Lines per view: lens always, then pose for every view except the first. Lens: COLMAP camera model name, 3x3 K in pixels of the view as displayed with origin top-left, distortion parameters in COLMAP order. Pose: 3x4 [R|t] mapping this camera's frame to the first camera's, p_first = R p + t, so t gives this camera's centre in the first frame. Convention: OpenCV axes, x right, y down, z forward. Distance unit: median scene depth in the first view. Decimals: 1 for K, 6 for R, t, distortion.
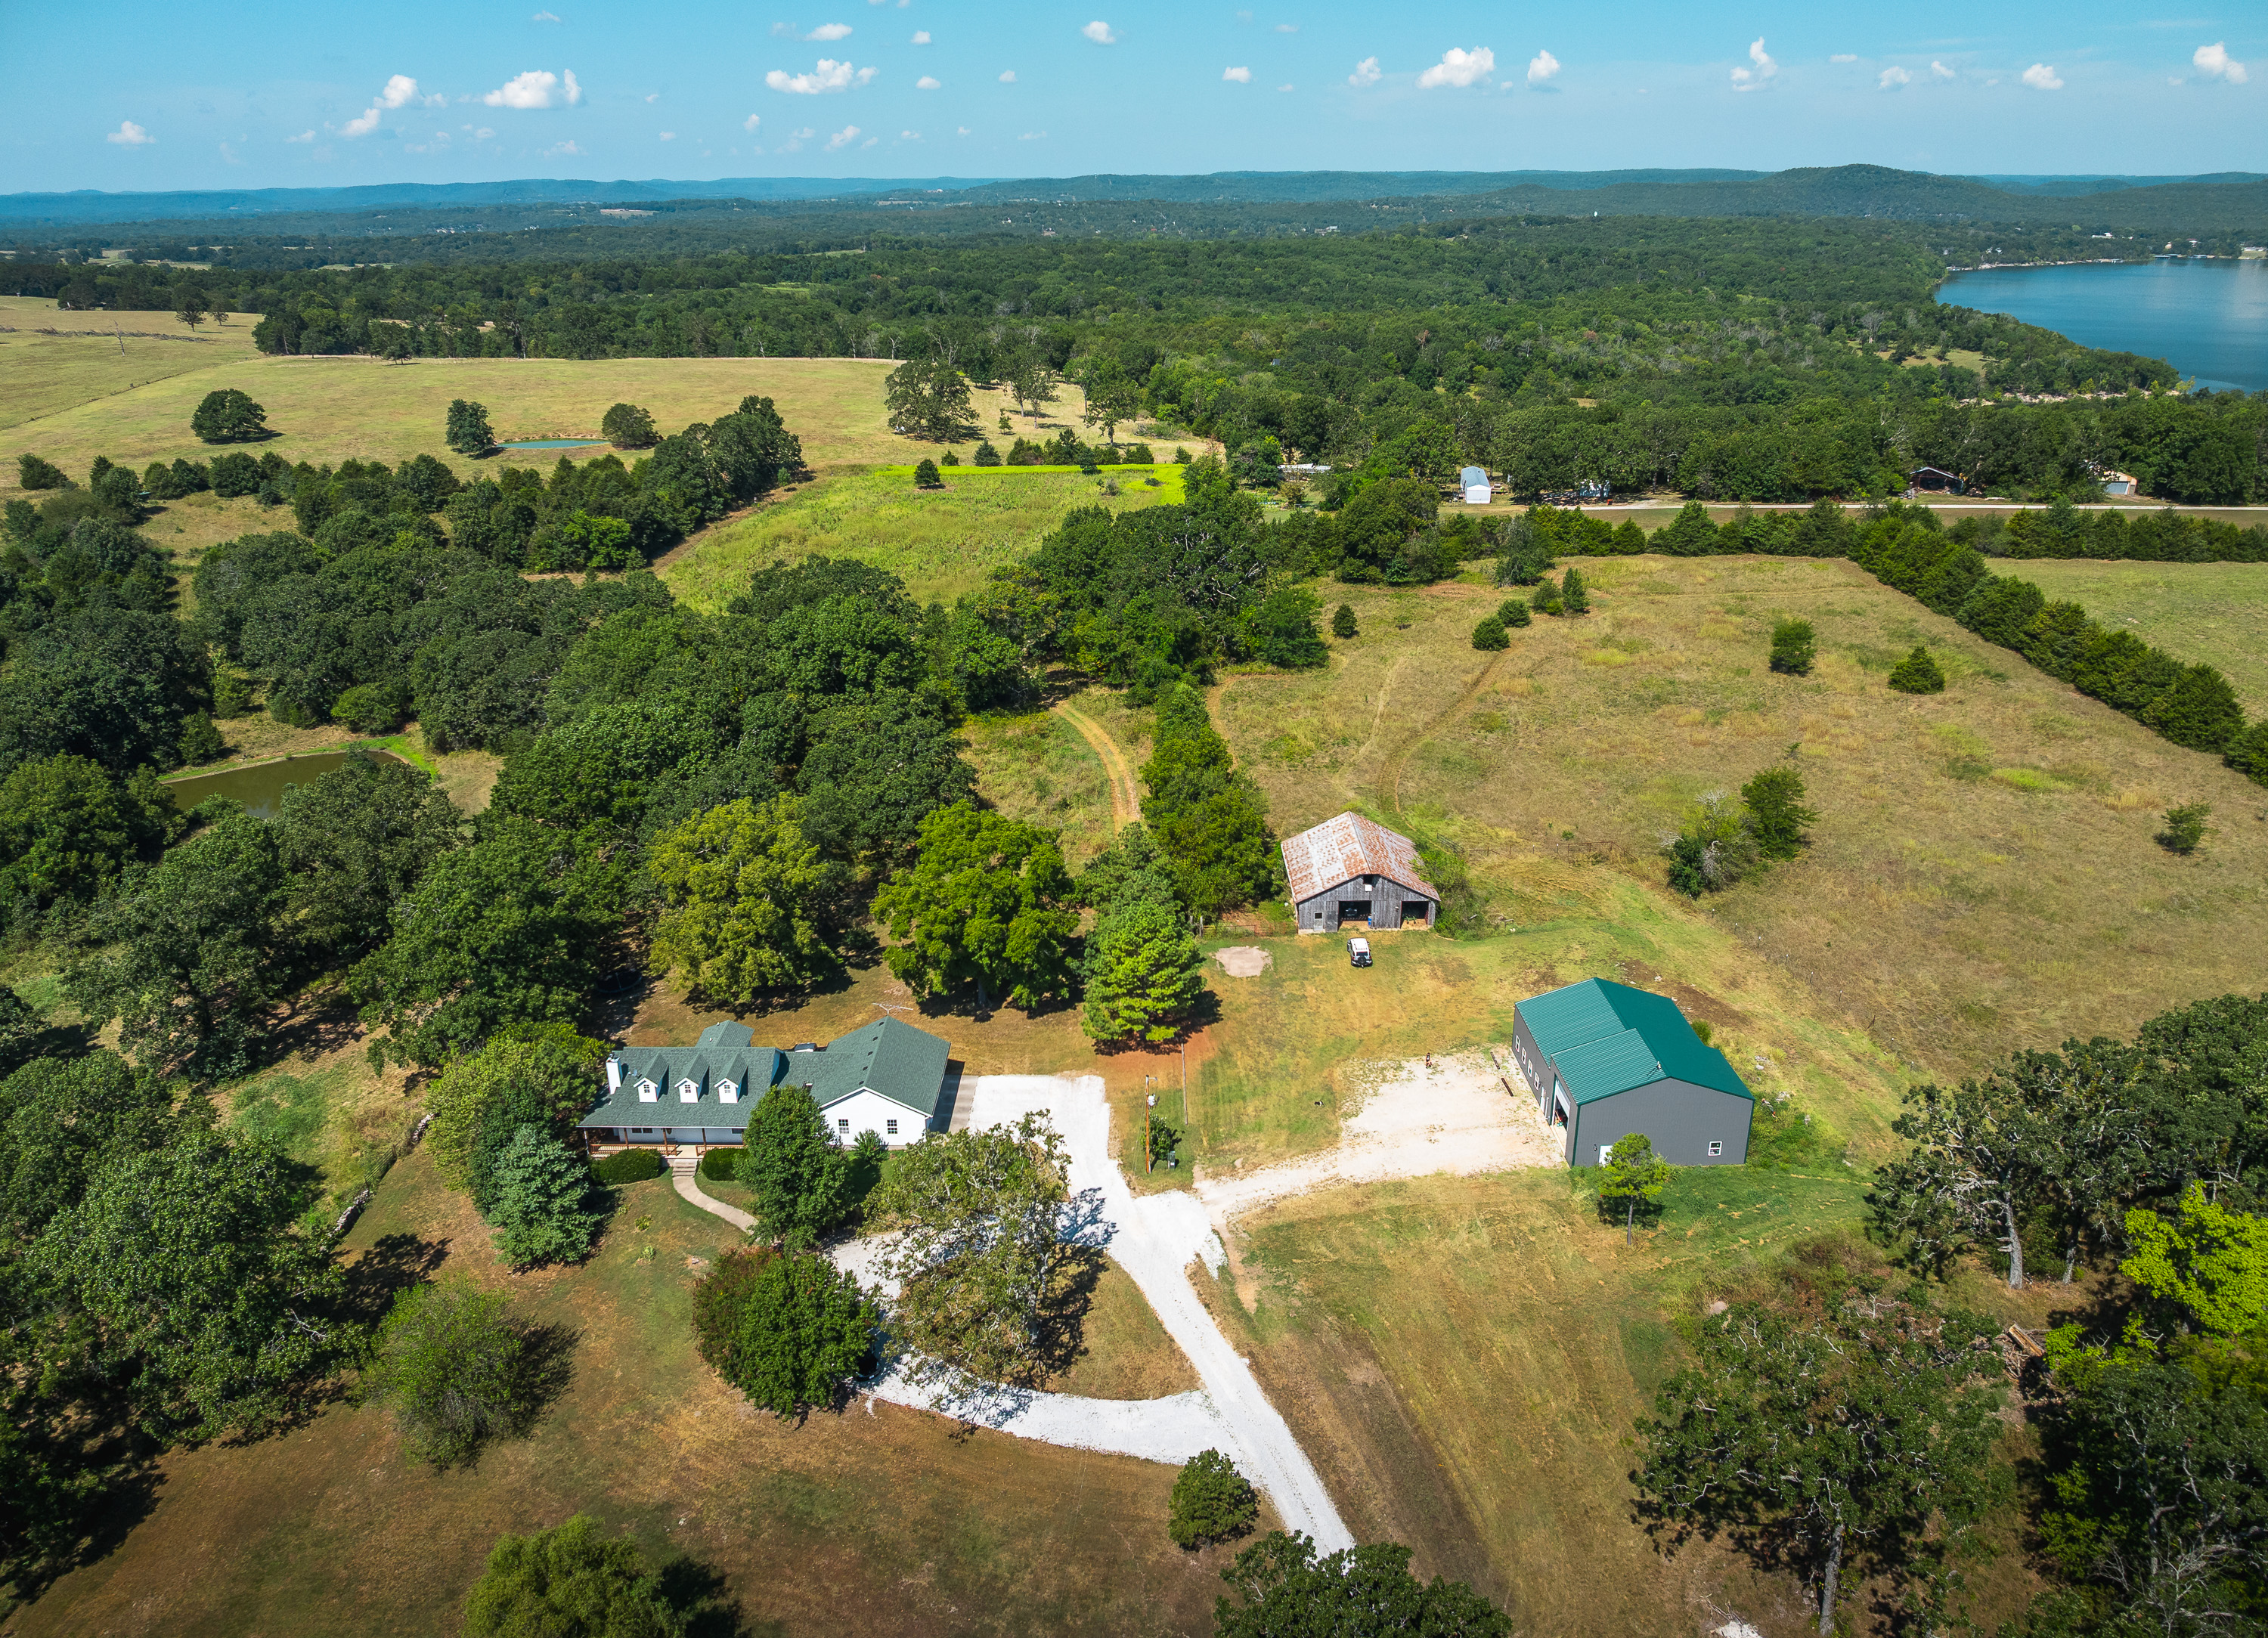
lens RADIAL K [[1622.3, 0, 1127.0], [0, 1622.3, 804.5], [0, 0, 1]] dist [-0.042704, 0.002730]
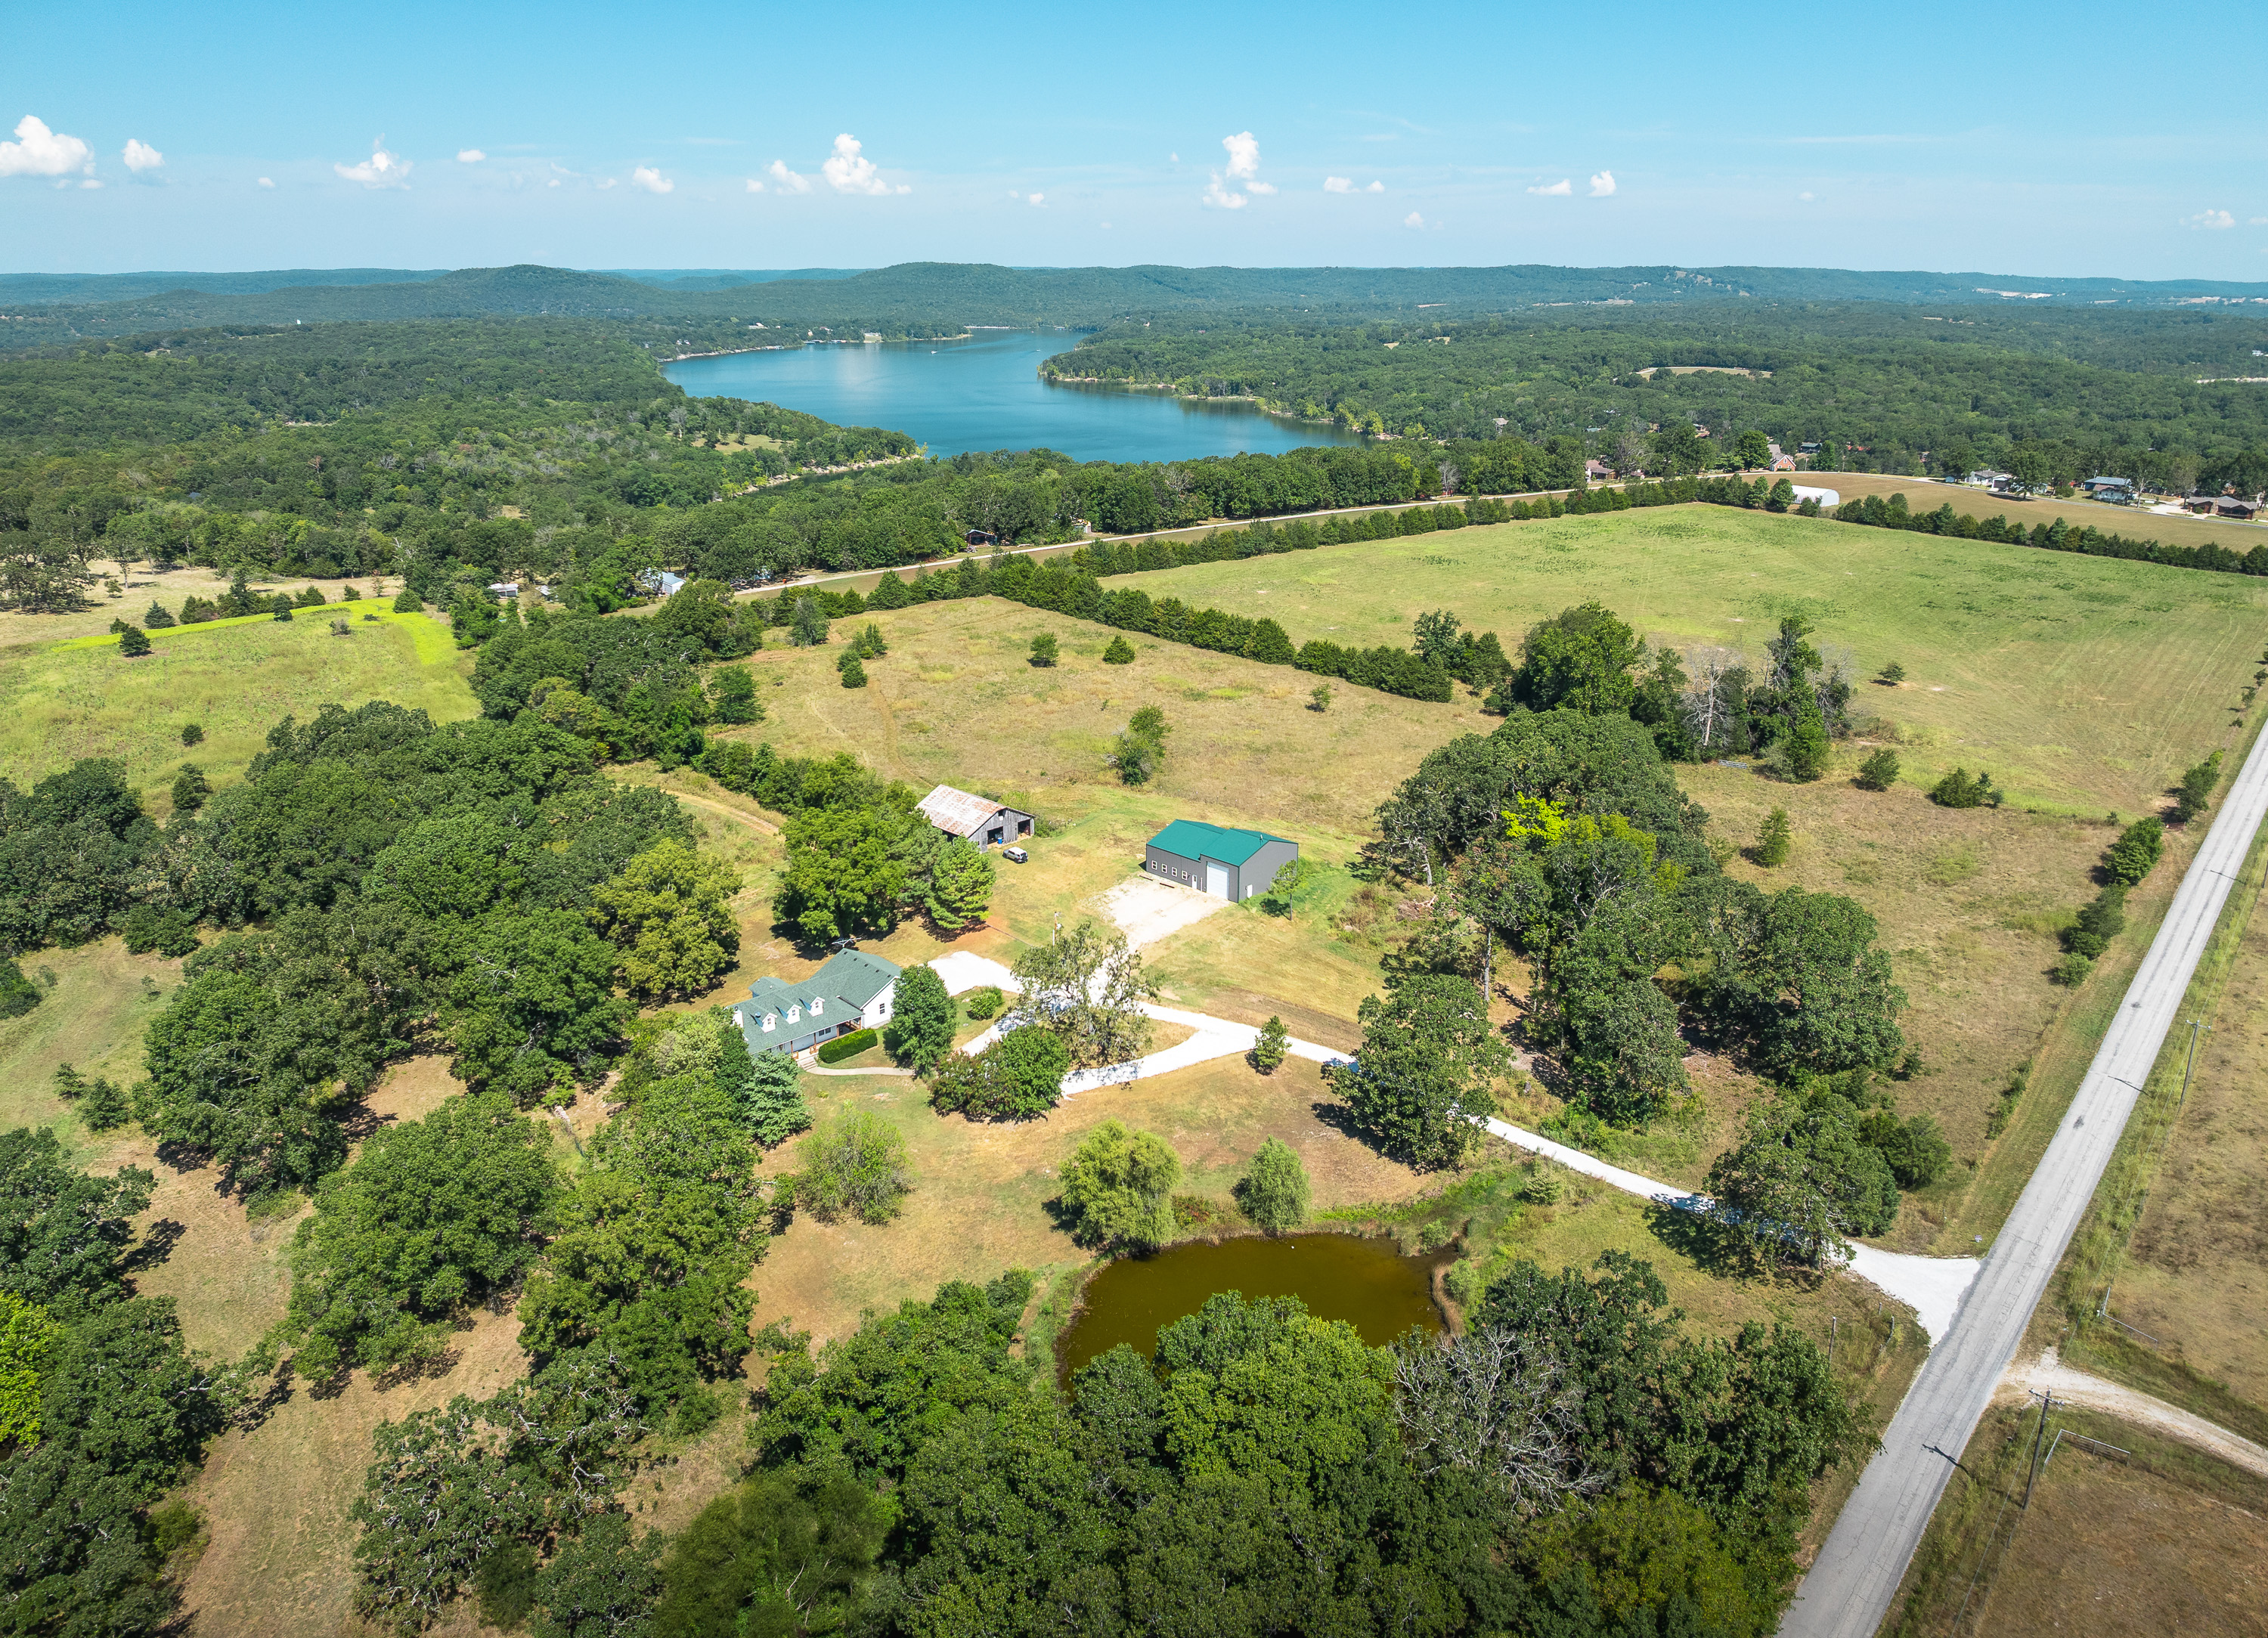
lens RADIAL K [[1622.3, 0, 1134.5], [0, 1622.3, 785.1], [0, 0, 1]] dist [-0.042704, 0.002730]
pose [[0.716423, -0.200553, 0.668219, -0.842655], [0.242943, 0.969560, 0.030525, 0.003217], [-0.654000, 0.140470, 0.743338, -0.283518]]
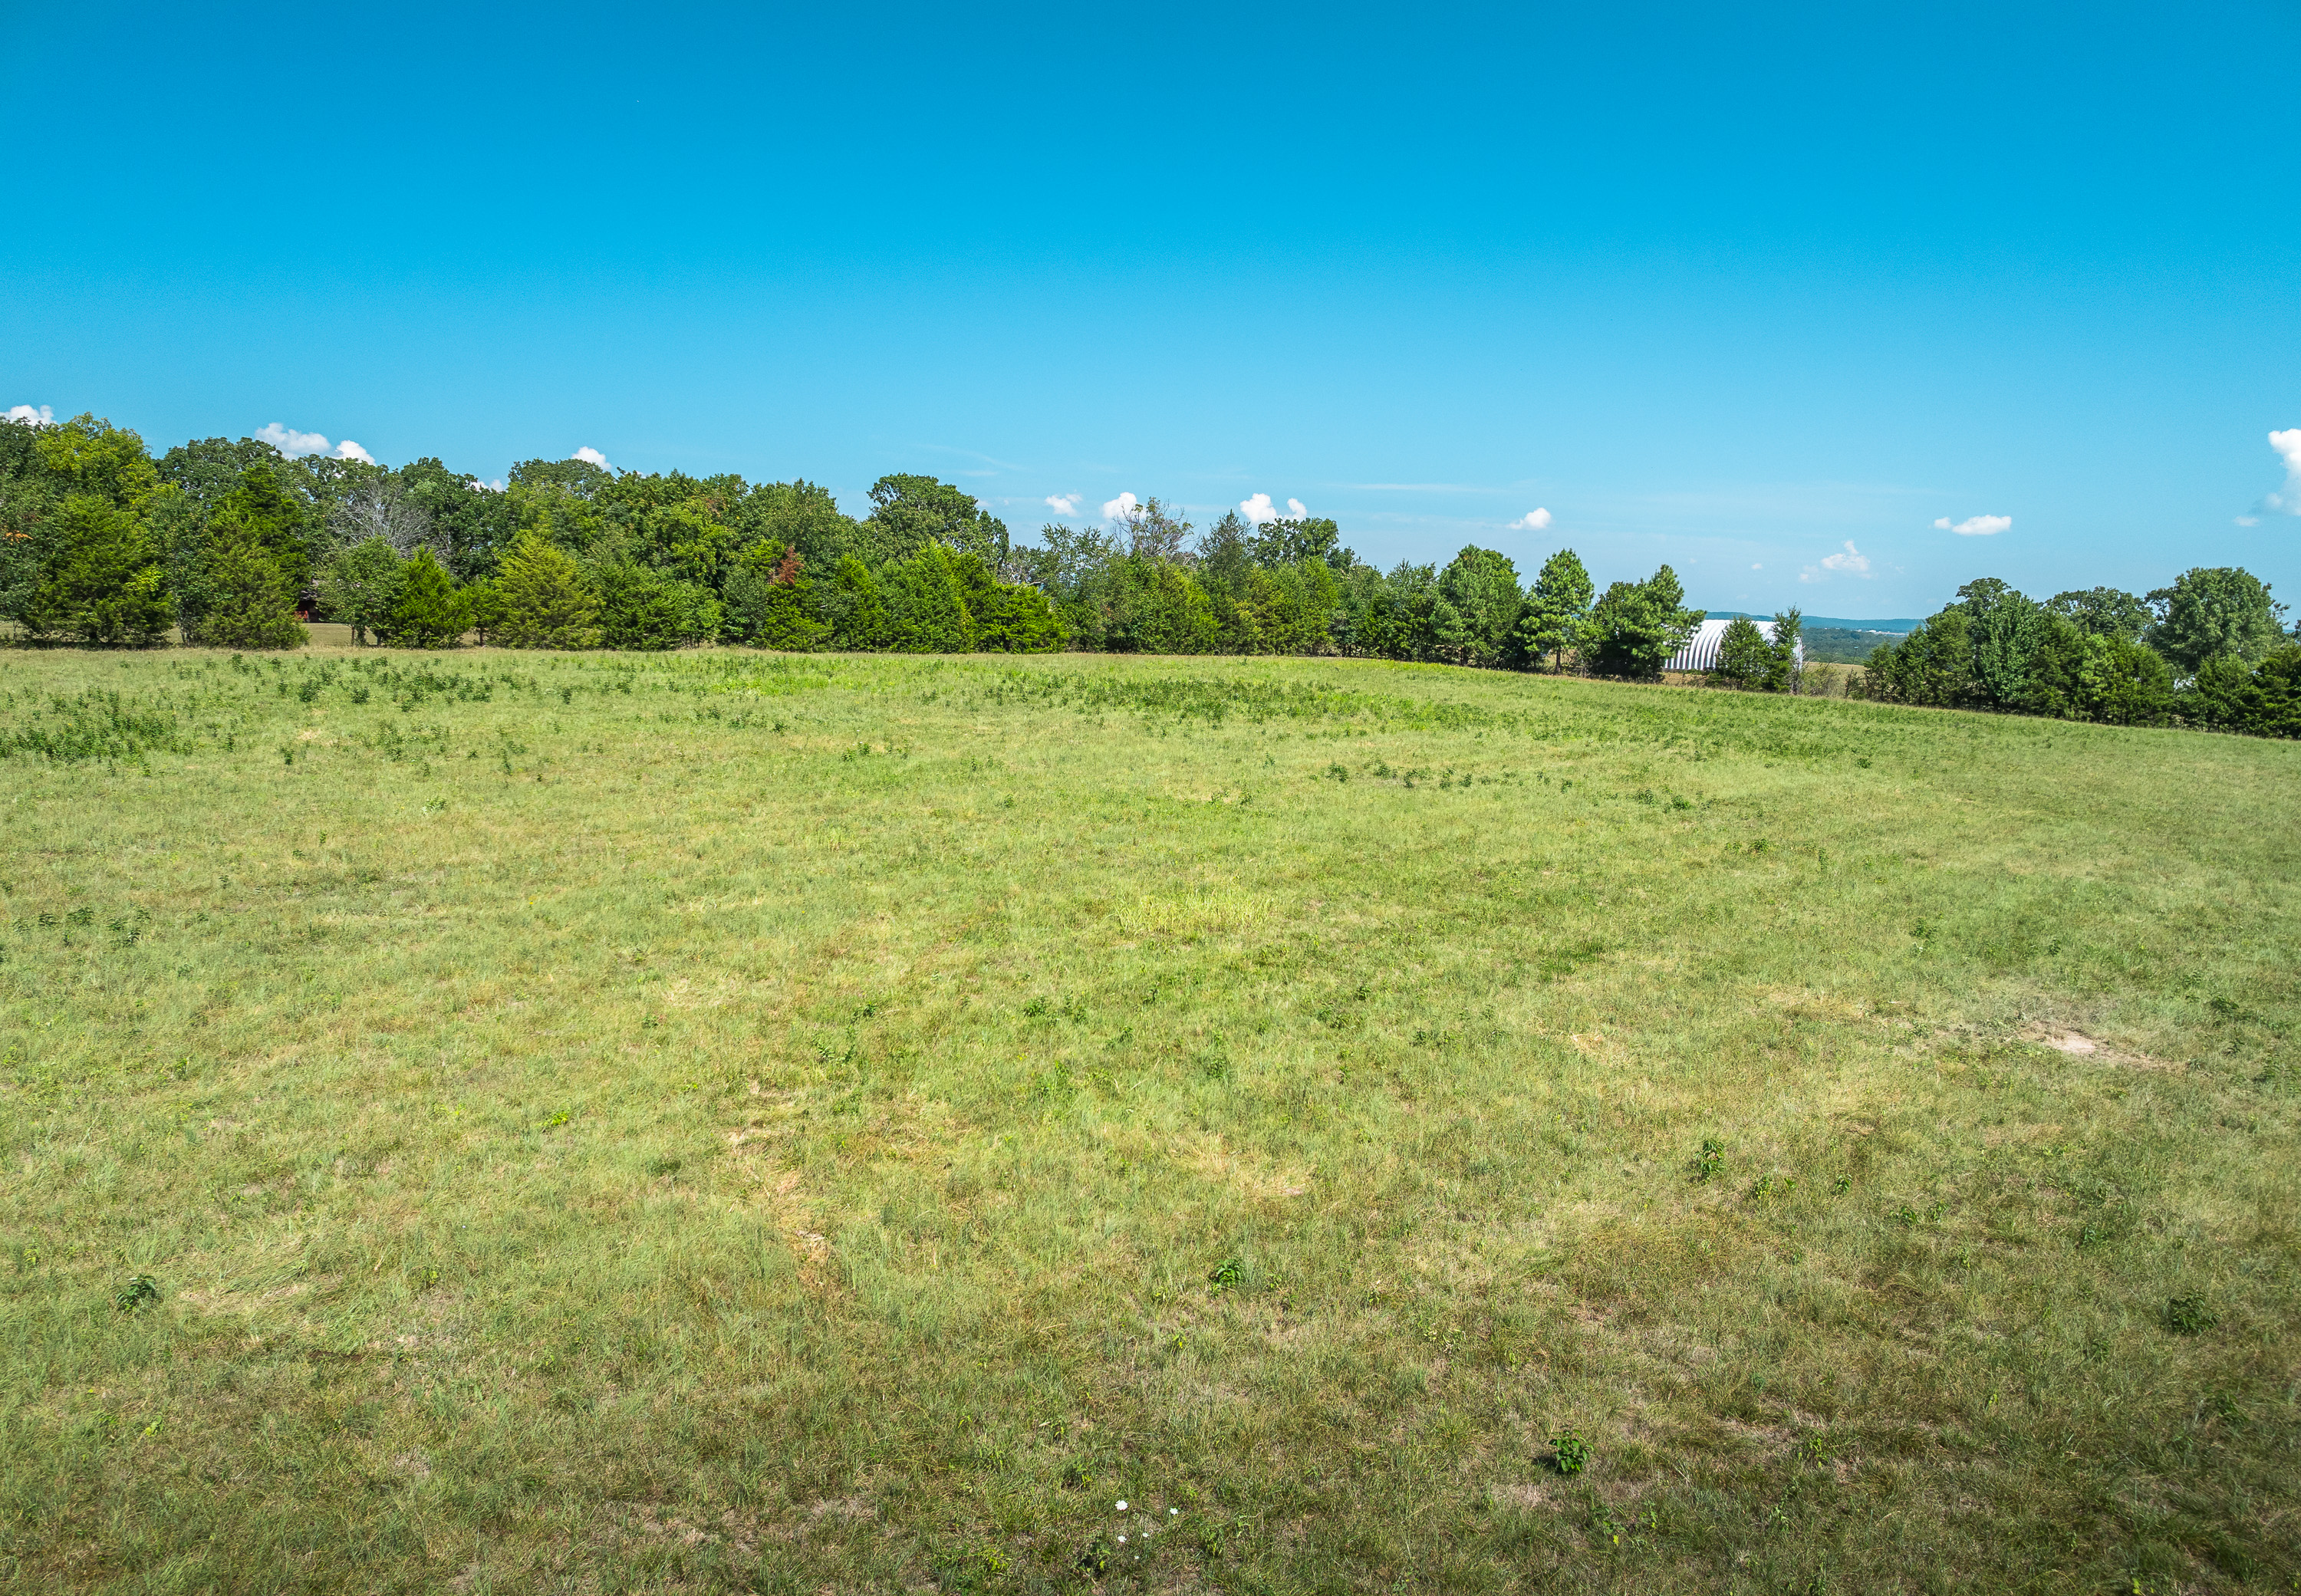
lens RADIAL K [[1631.0, 0, 1159.9], [0, 1631.0, 801.7], [0, 0, 1]] dist [-0.039948, 0.003969]
pose [[0.574611, -0.066603, 0.815712, 1.679789], [0.257878, 0.960648, -0.103220, -0.033226], [-0.776738, 0.269665, 0.569174, 1.008621]]
